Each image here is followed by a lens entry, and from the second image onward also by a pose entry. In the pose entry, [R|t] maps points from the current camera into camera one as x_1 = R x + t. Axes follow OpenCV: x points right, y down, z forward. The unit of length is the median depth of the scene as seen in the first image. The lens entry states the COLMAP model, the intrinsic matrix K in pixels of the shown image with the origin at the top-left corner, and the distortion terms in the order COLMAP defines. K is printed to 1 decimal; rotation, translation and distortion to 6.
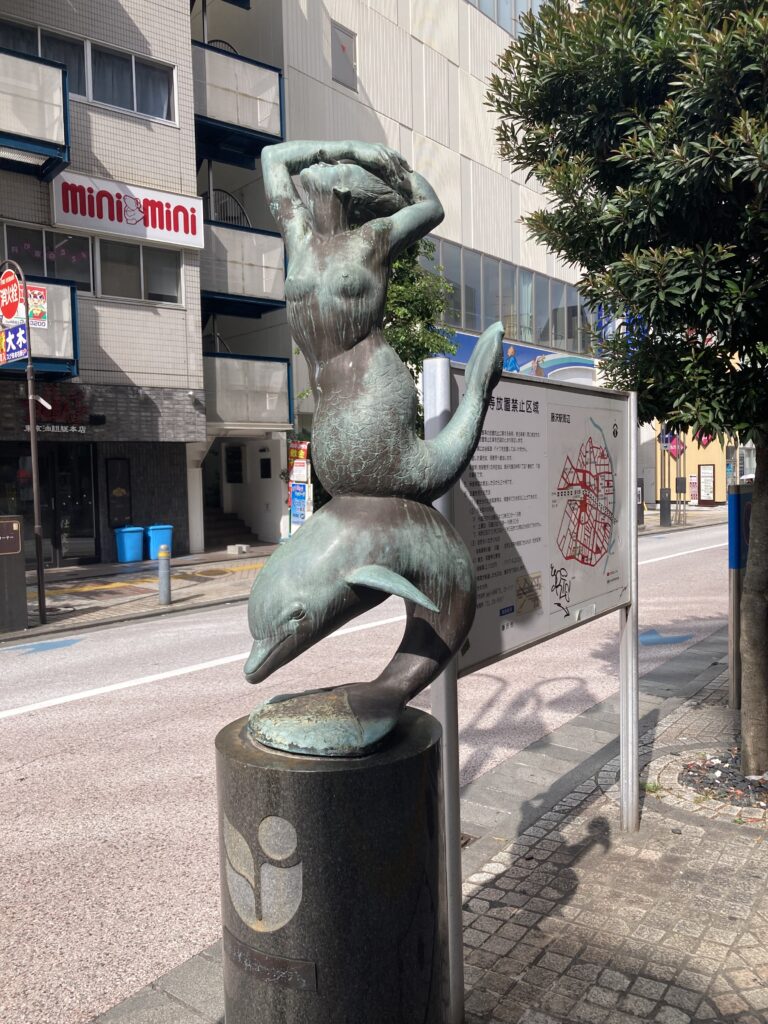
lens RADIAL K [[834.1, 0, 384.4], [0, 834.1, 512.1], [0, 0, 1]] dist [0.002127, -0.004678]
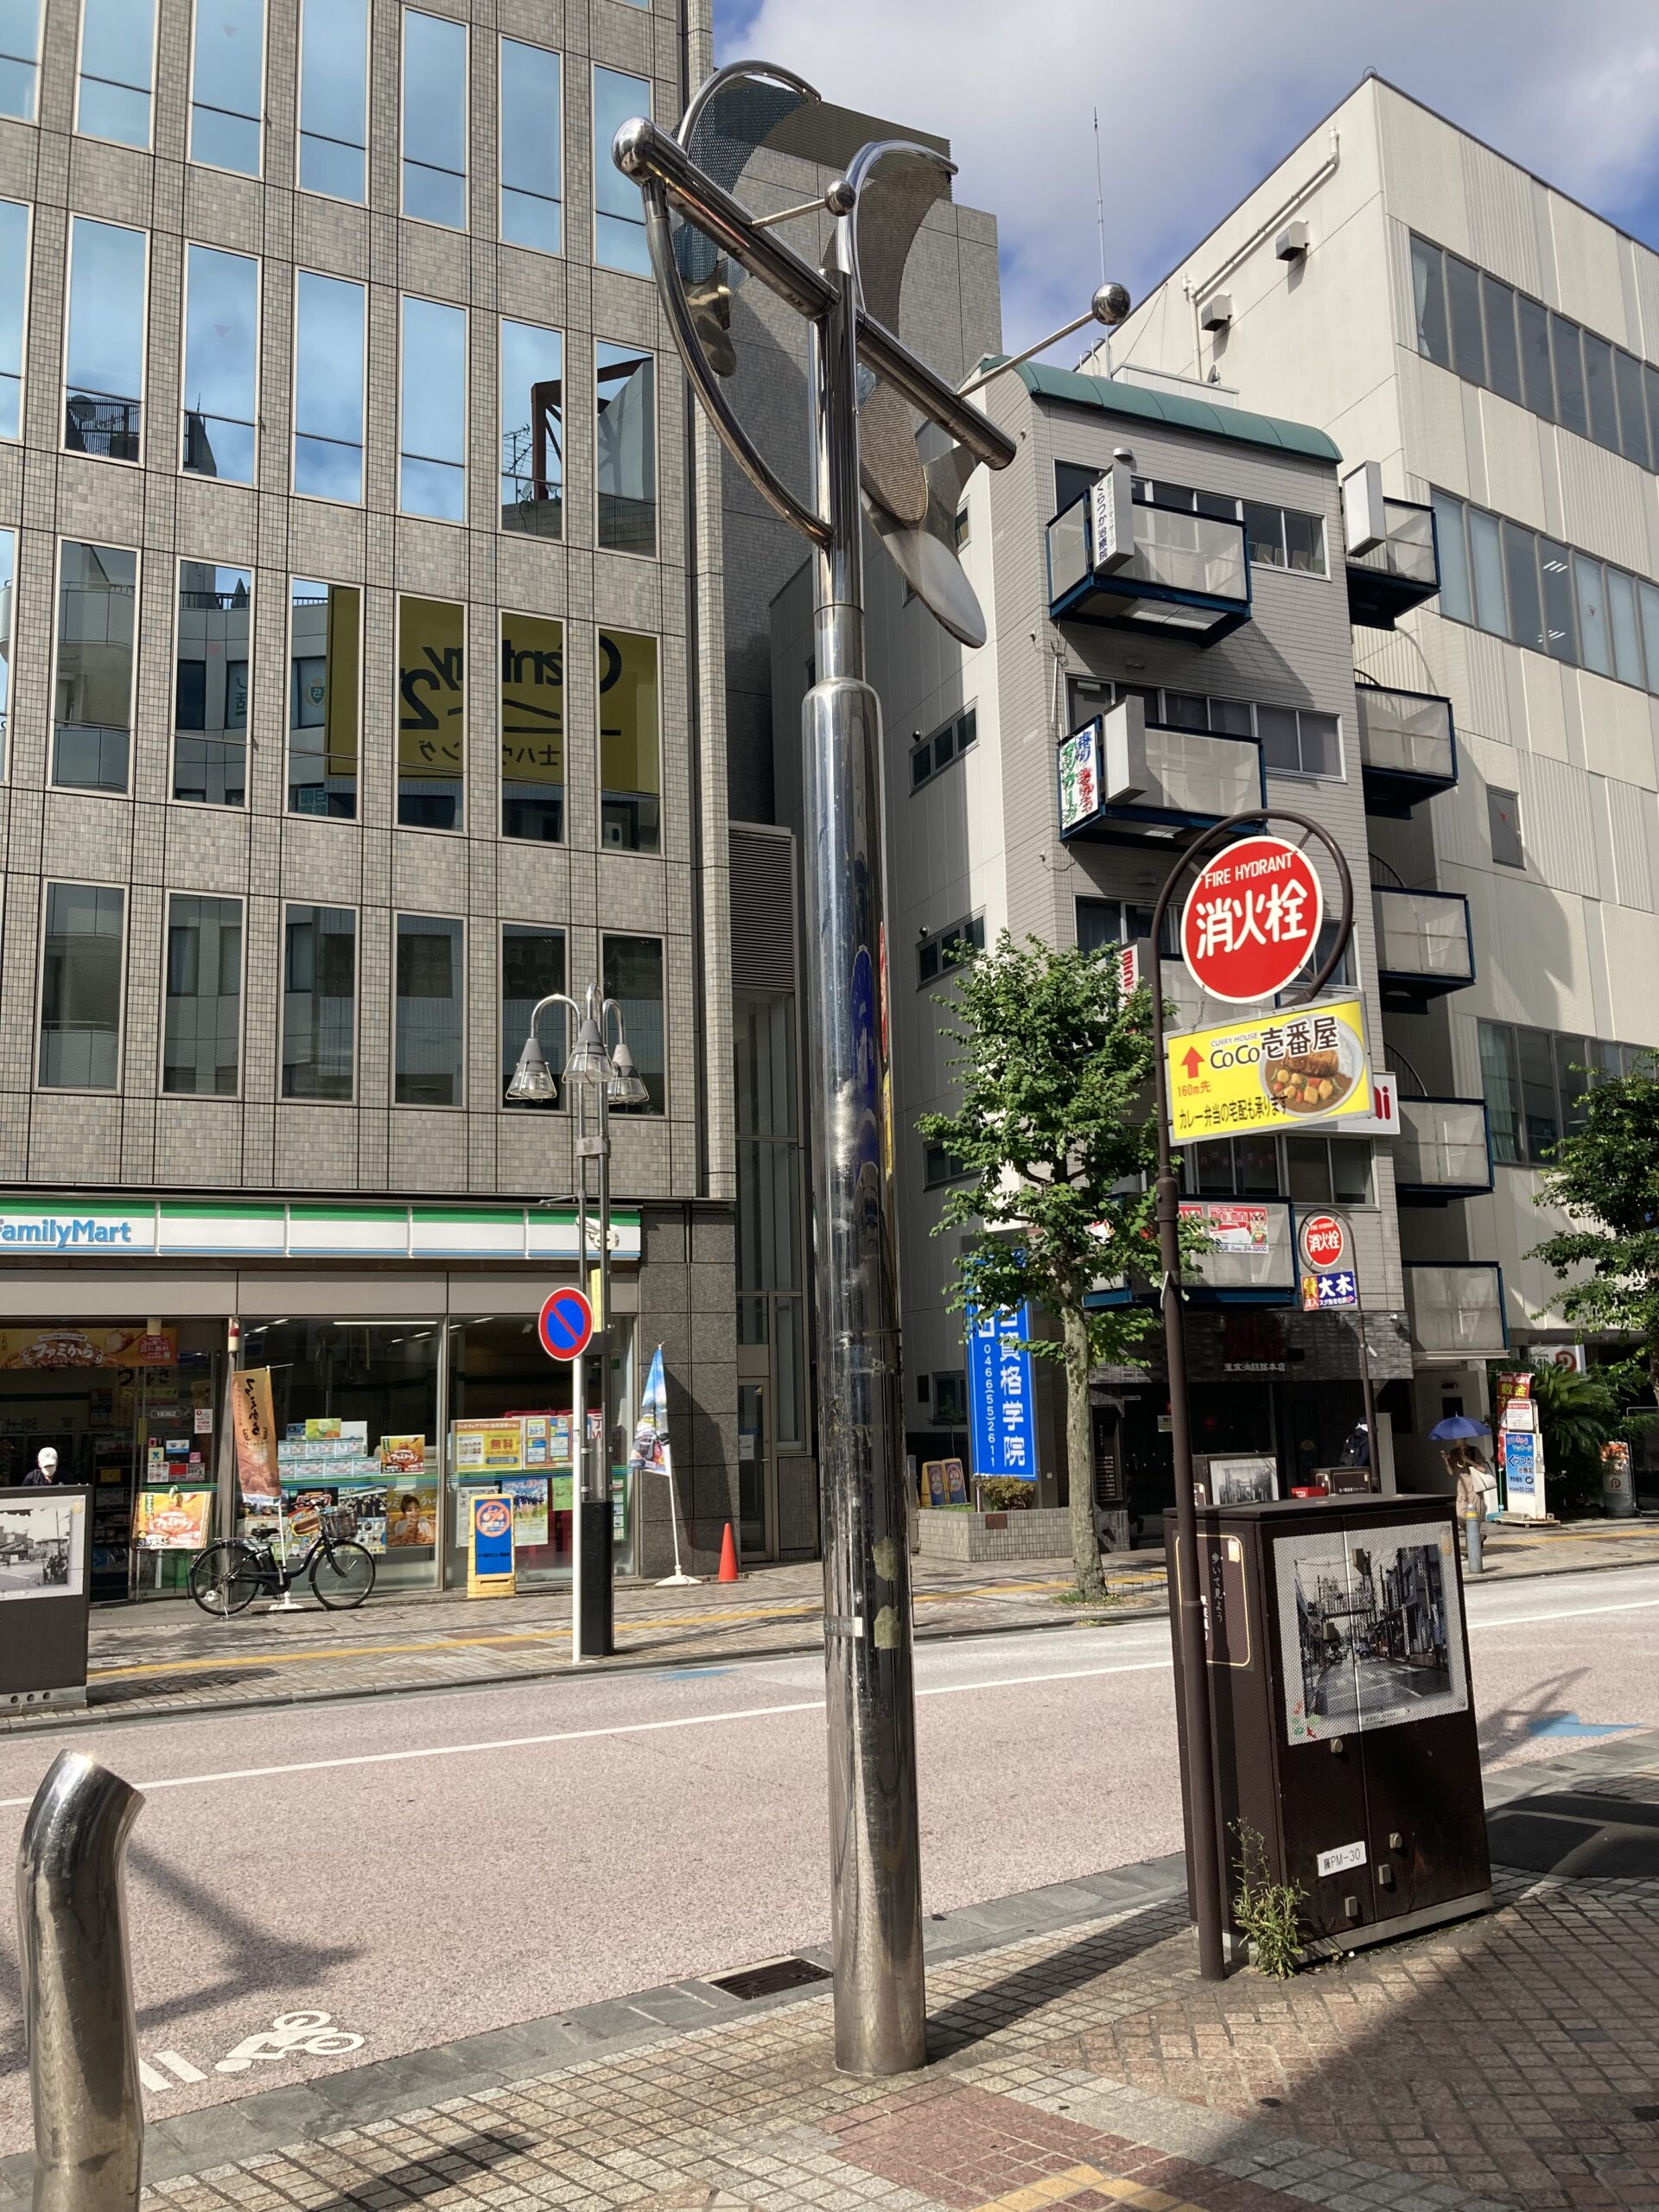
lens RADIAL K [[1801.8, 0, 827.7], [0, 1801.8, 1104.4], [0, 0, 1]] dist [0.002127, -0.004678]
pose [[0.959881, -0.053467, -0.275264, -0.257867], [-0.006772, 0.976946, -0.213377, 0.026626], [0.280327, 0.206681, 0.937390, -0.750900]]
